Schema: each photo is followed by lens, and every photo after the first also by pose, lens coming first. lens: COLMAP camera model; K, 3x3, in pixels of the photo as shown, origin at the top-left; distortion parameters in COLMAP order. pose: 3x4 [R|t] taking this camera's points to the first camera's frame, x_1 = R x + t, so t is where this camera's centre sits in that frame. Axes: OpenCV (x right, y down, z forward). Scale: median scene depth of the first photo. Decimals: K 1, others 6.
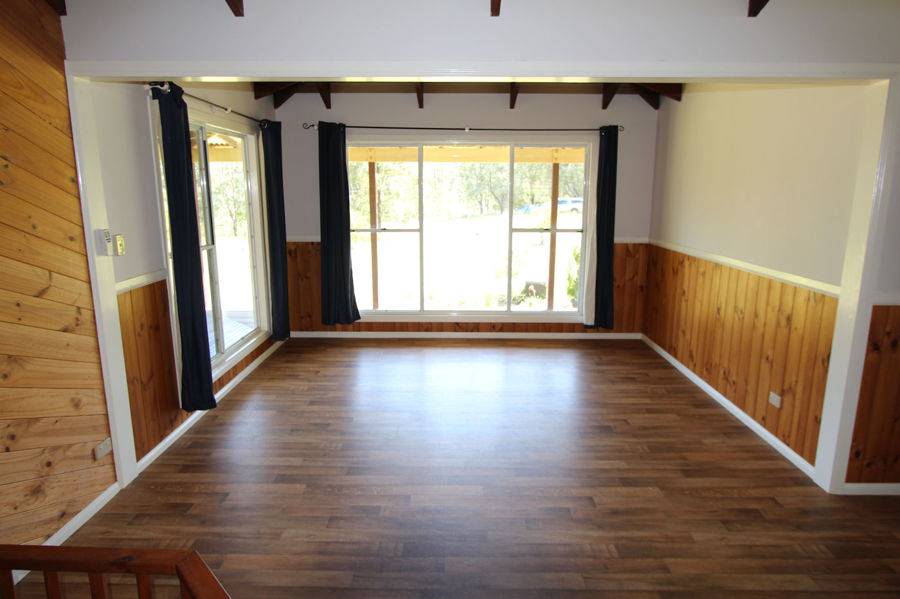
lens RADIAL K [[531.8, 0, 451.3], [0, 531.8, 291.8], [0, 0, 1]] dist [0.001652, 0.000903]
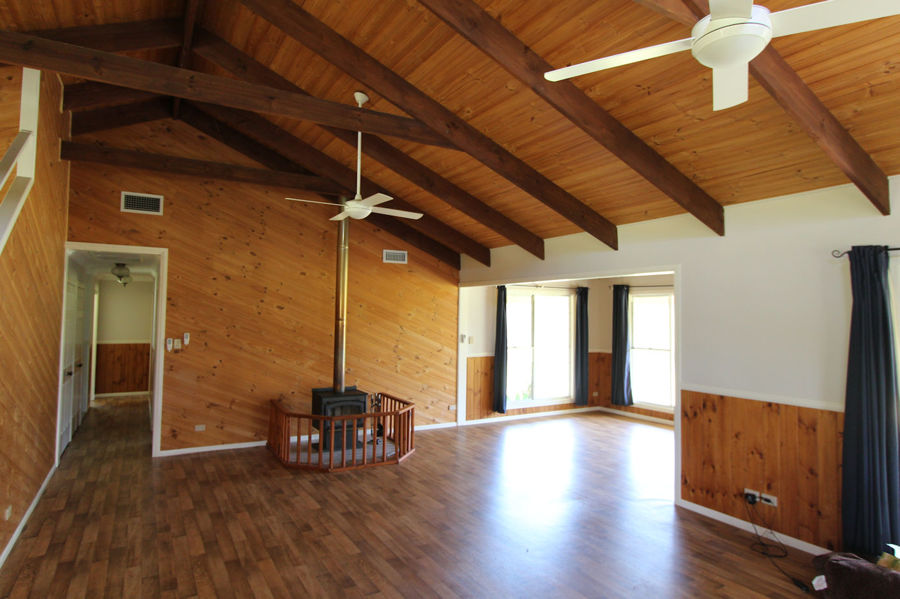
lens RADIAL K [[531.8, 0, 451.3], [0, 531.8, 291.8], [0, 0, 1]] dist [0.001652, 0.000903]
pose [[0.509236, -0.036432, -0.859855, 1.755878], [-0.174120, 0.974081, -0.144392, 0.088678], [0.842829, 0.223248, 0.489694, -0.544708]]
